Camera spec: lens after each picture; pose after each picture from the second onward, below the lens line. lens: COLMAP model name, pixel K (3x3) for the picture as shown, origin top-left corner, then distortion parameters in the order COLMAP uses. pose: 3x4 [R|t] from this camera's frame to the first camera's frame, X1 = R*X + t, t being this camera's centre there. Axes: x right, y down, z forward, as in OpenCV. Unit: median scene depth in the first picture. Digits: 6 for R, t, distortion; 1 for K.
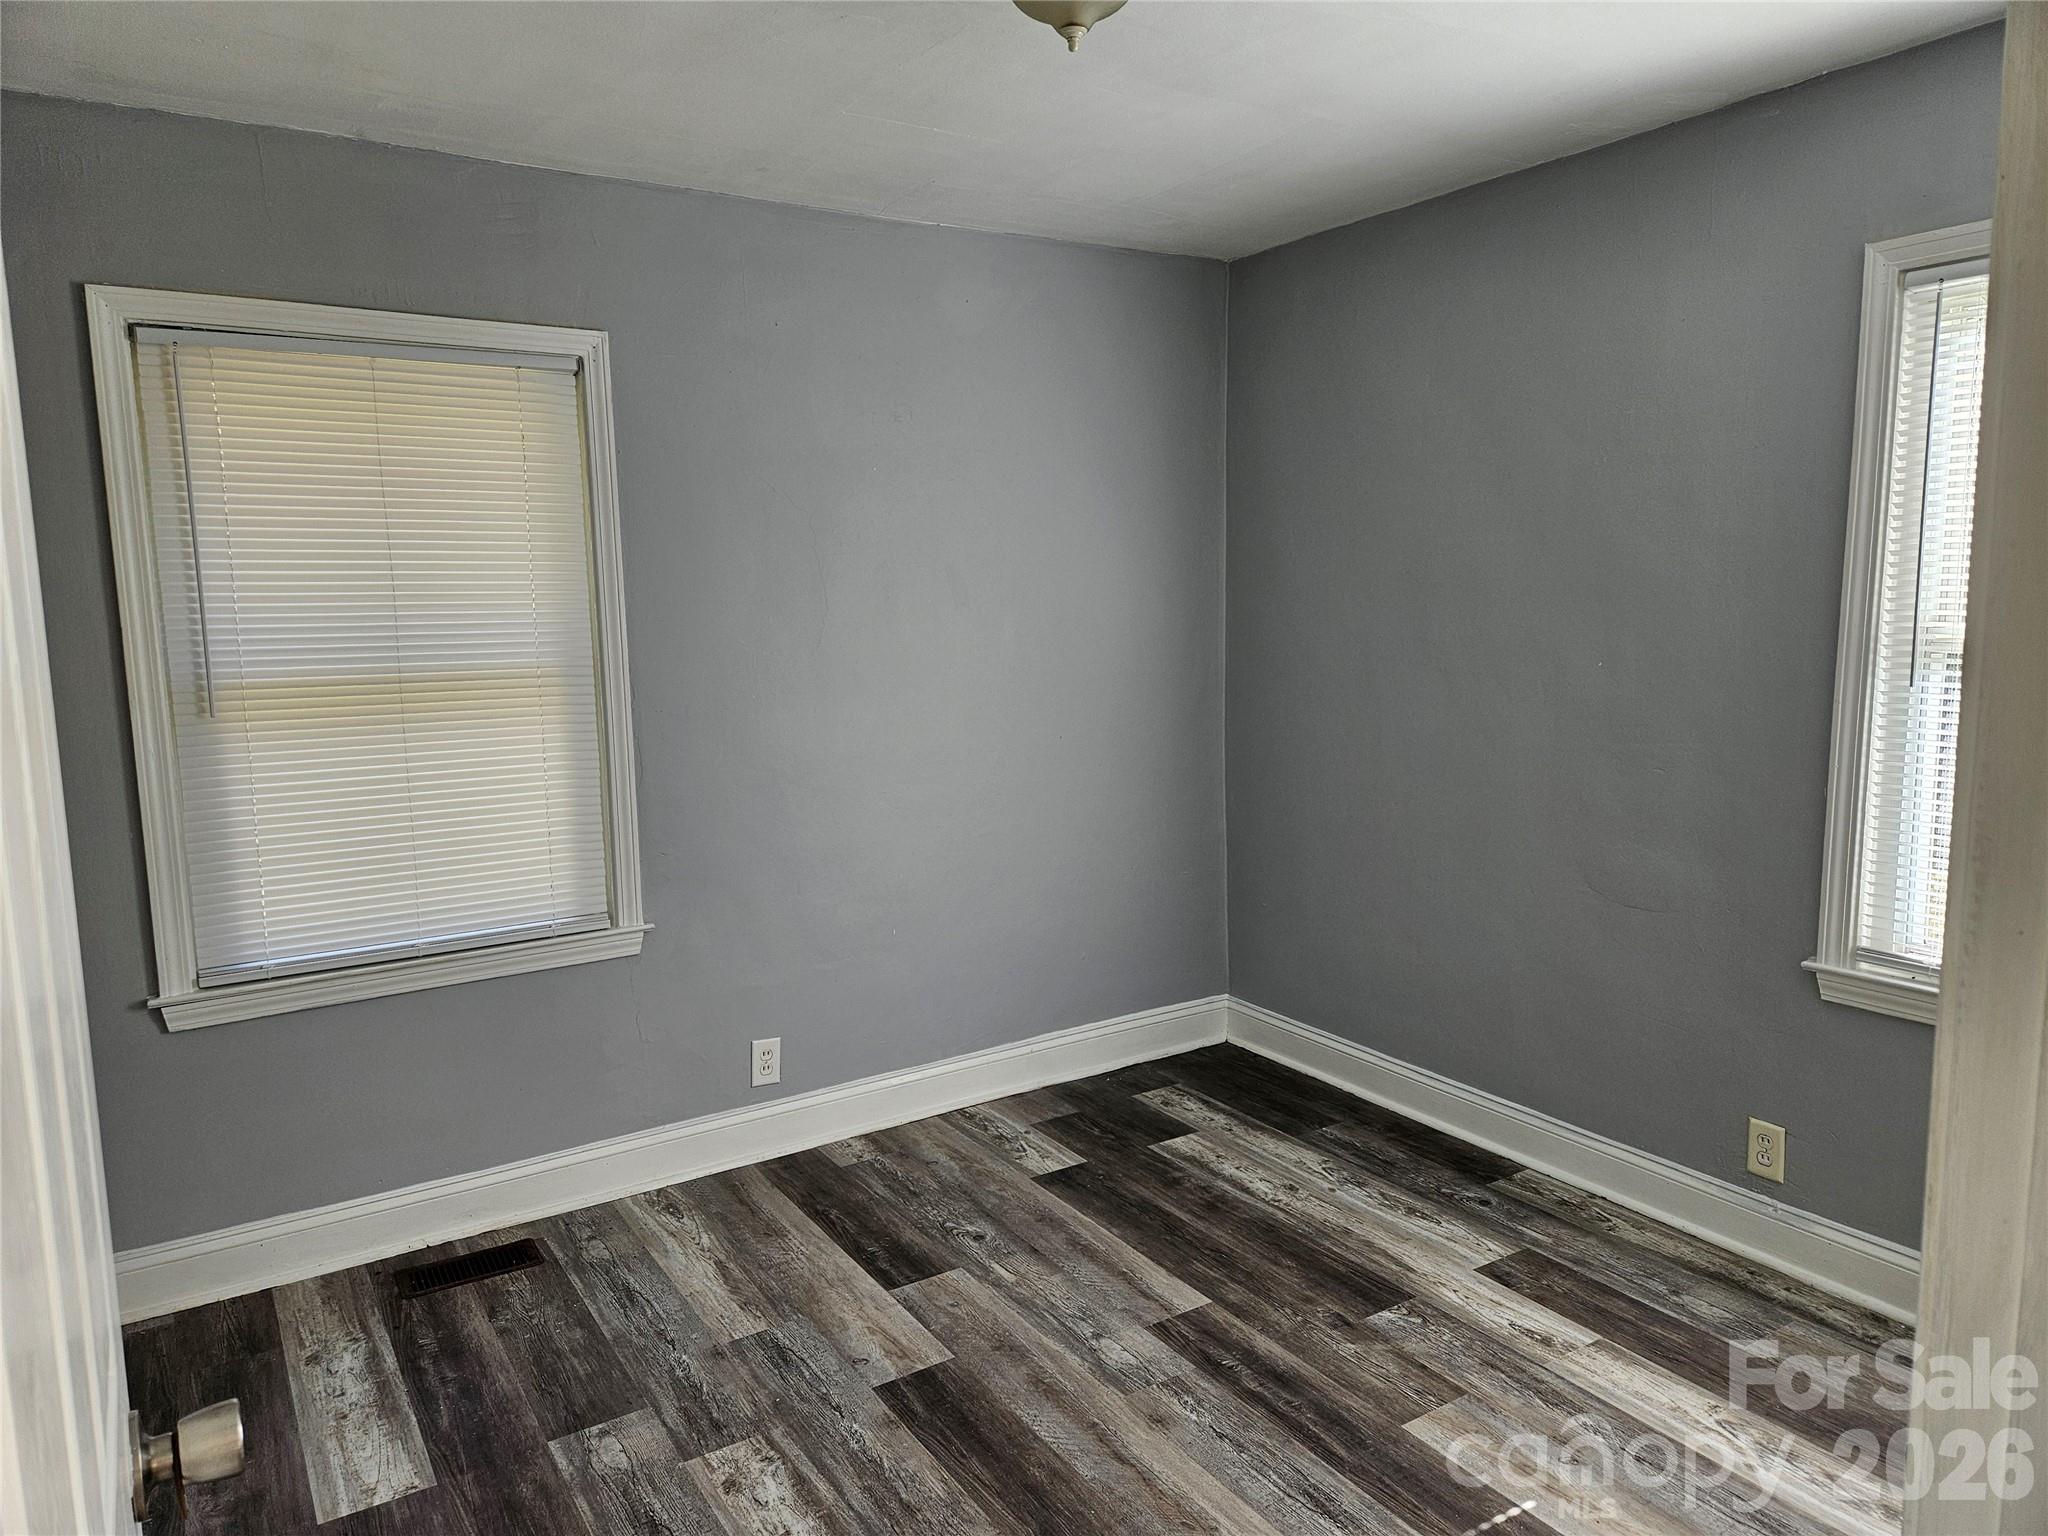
lens RADIAL K [[1401.3, 0, 1024.0], [0, 1401.3, 768.0], [0, 0, 1]] dist [0.043724, -0.001113]
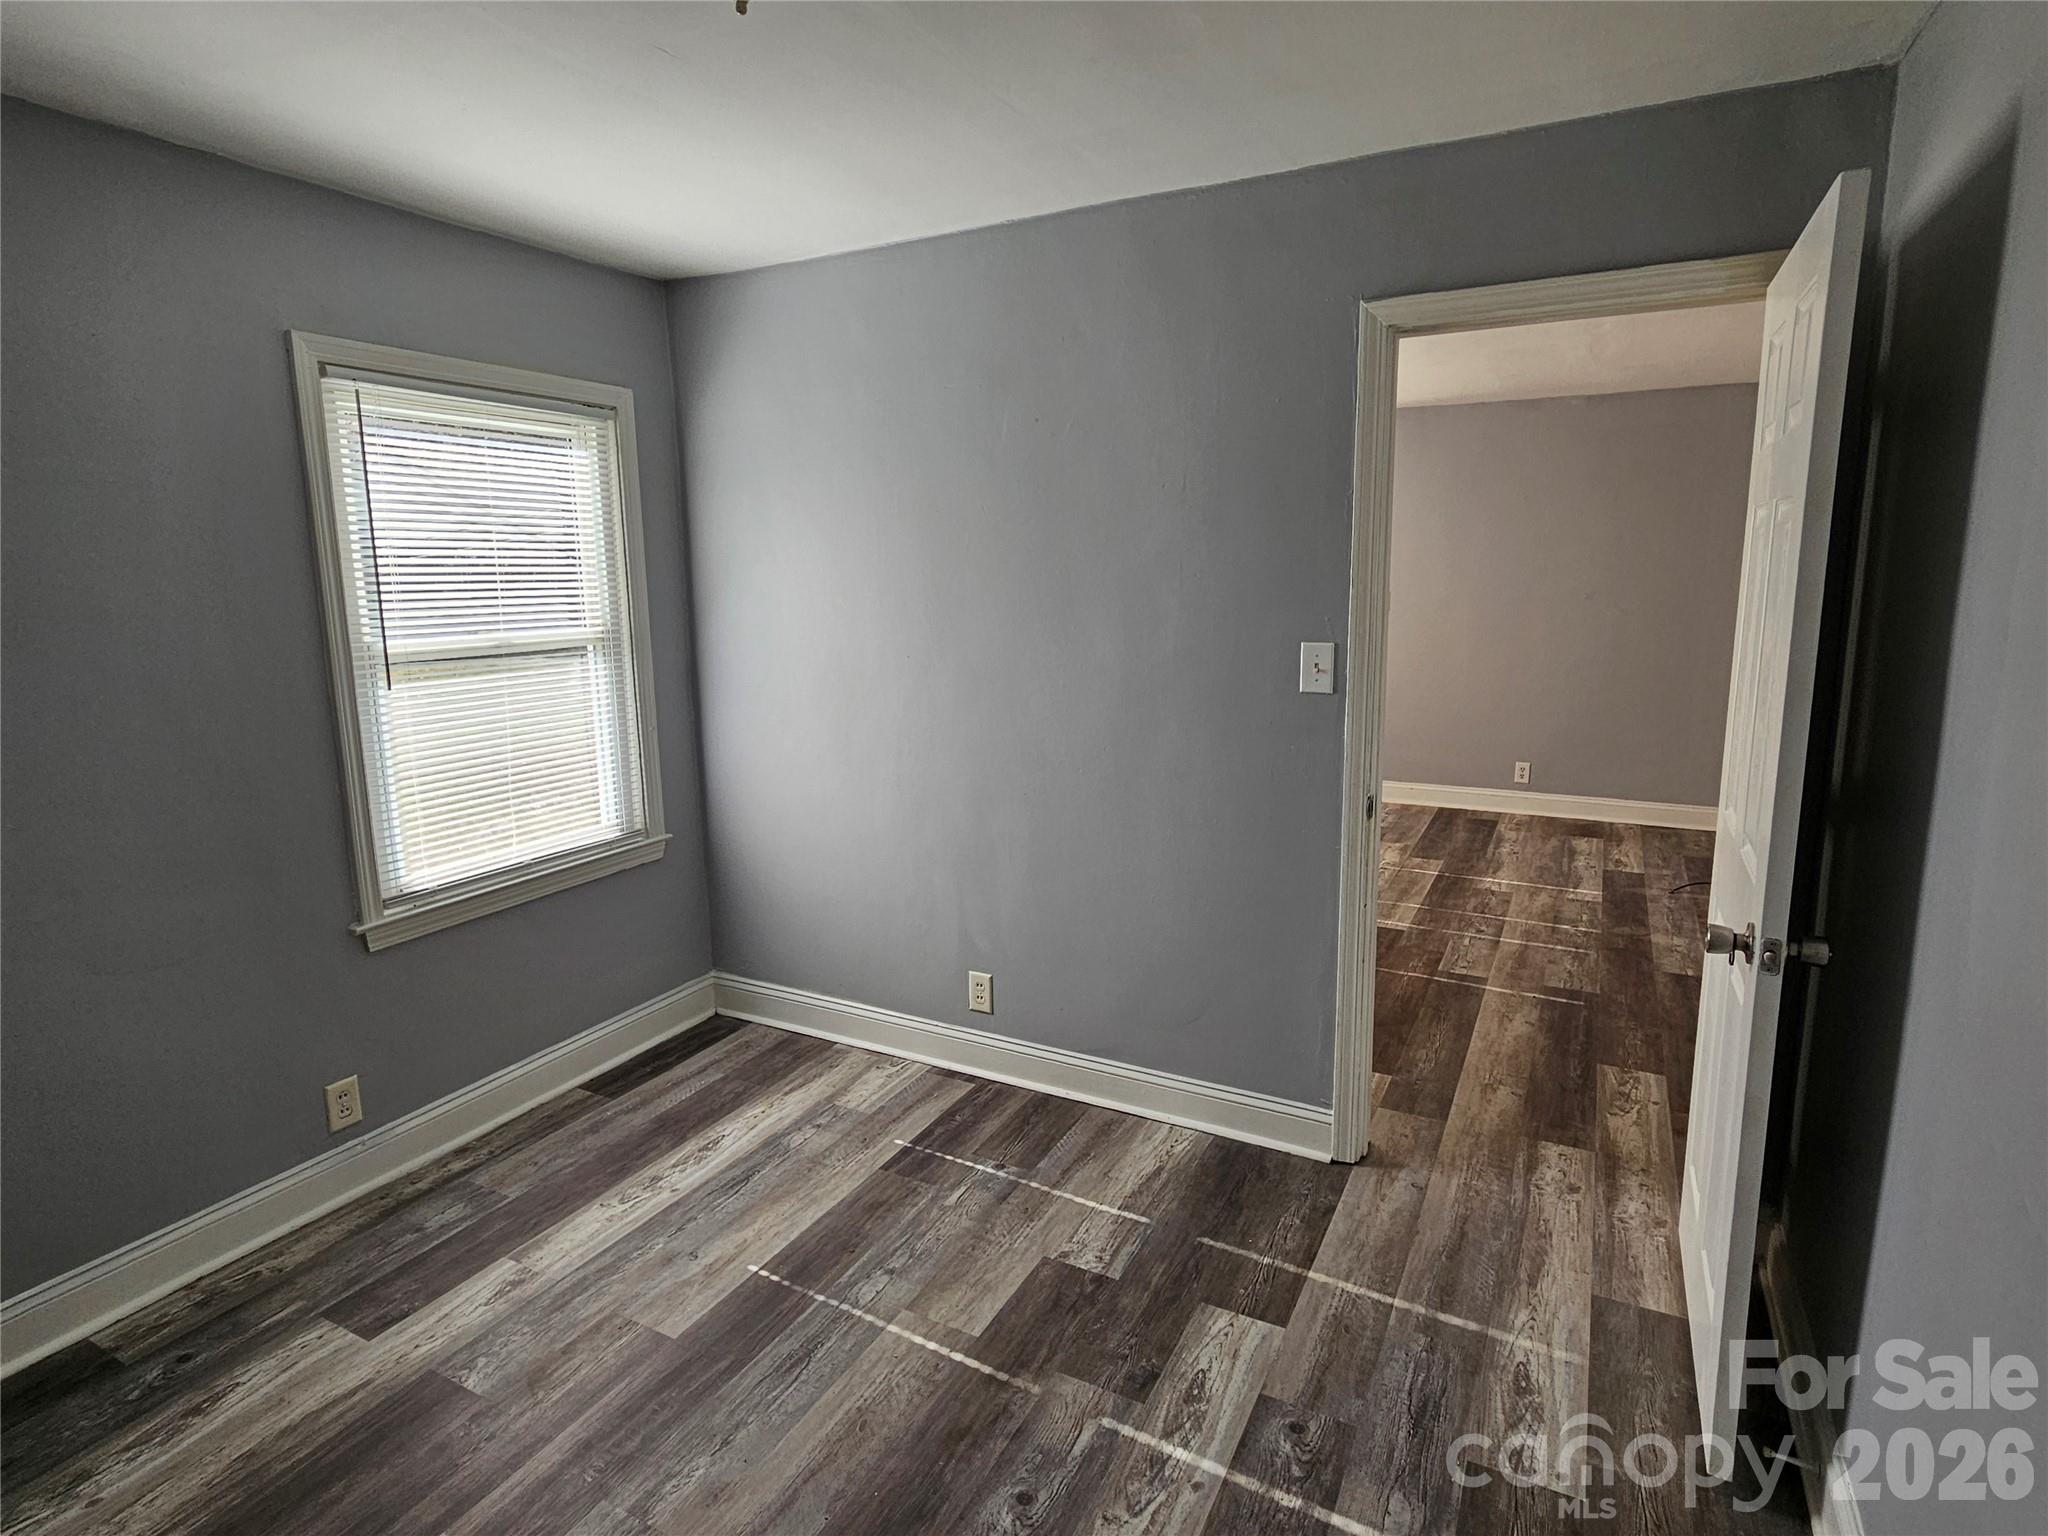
lens RADIAL K [[1084.2, 0, 1016.3], [0, 1084.2, 755.6], [0, 0, 1]] dist [-0.003354, 0.000708]
pose [[-0.487766, -0.130225, 0.863207, -0.540782], [0.137626, 0.964975, 0.223345, -0.146008], [-0.862058, 0.227740, -0.452759, 0.995430]]
